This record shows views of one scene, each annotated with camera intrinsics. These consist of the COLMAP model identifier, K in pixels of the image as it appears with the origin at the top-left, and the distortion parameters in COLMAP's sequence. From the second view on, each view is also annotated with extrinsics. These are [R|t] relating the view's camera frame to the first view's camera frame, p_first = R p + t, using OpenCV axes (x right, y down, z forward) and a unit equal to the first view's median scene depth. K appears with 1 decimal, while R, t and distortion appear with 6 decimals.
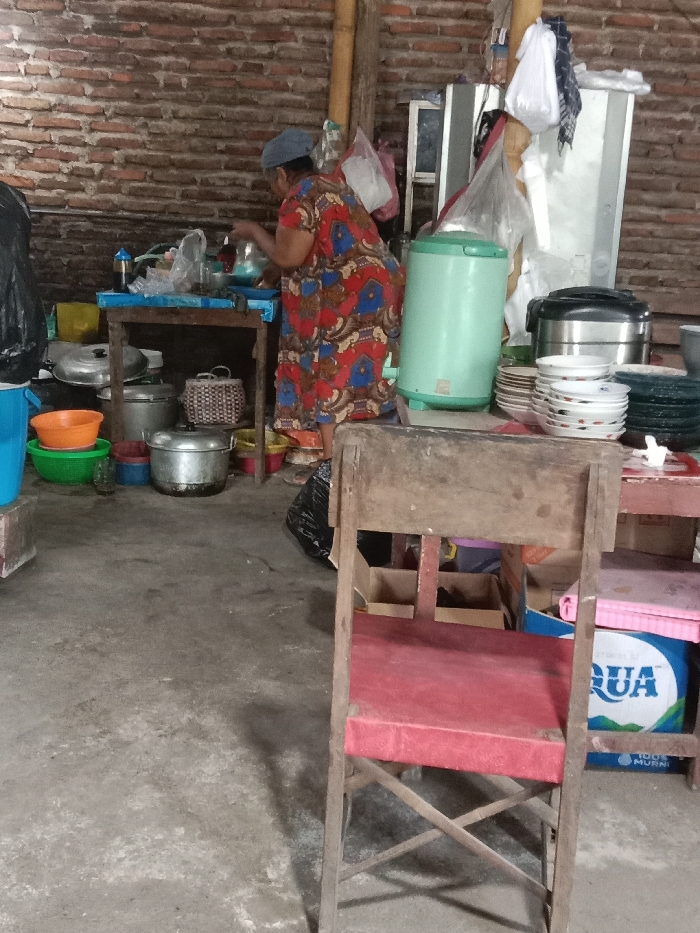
lens RADIAL K [[1136.0, 0, 350.1], [0, 1136.0, 467.6], [0, 0, 1]] dist [-0.012911, 0.000000]
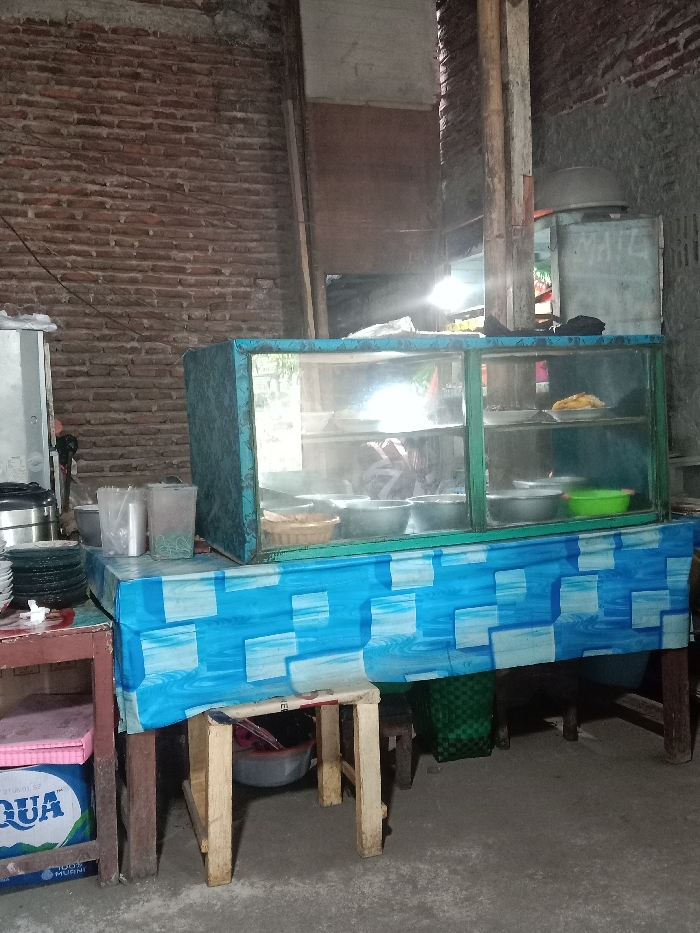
lens RADIAL K [[889.9, 0, 350.3], [0, 889.9, 465.0], [0, 0, 1]] dist [-0.072577, 0.000000]
pose [[0.900742, -0.100653, 0.422532, 0.183404], [0.168915, 0.977380, -0.127263, 0.008447], [-0.400165, 0.186003, 0.897369, -0.015472]]
